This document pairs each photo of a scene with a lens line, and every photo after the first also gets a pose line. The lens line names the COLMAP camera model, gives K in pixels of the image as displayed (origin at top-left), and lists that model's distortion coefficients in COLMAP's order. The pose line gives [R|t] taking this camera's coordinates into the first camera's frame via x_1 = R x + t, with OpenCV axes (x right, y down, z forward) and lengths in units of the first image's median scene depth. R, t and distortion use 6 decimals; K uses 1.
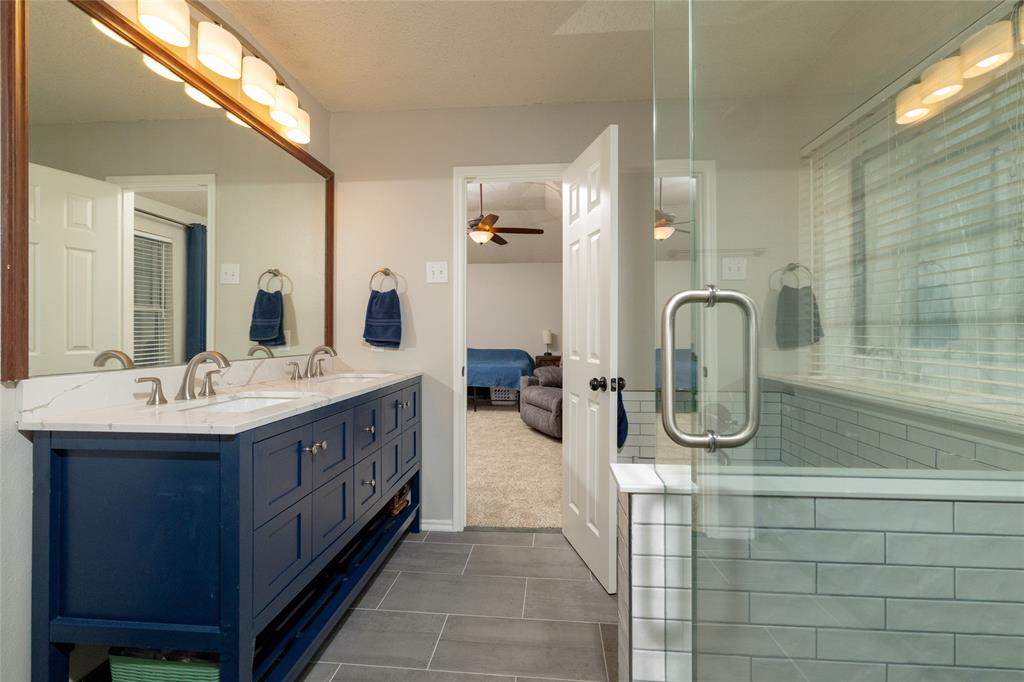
lens RADIAL K [[441.6, 0, 512.8], [0, 441.6, 333.4], [0, 0, 1]] dist [0.000807, 0.000039]
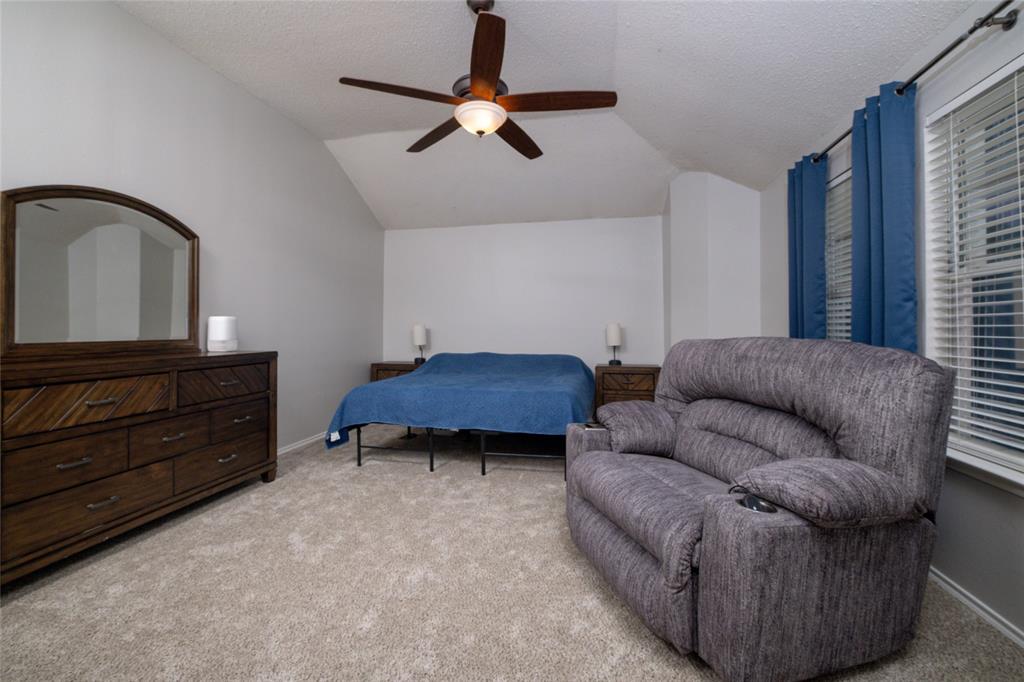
lens RADIAL K [[441.6, 0, 514.0], [0, 441.6, 333.8], [0, 0, 1]] dist [0.000807, 0.000039]
pose [[0.994038, -0.010108, -0.108562, 0.009336], [0.011484, 0.999861, 0.012061, -0.001949], [0.108425, -0.013235, 0.994017, 0.495077]]
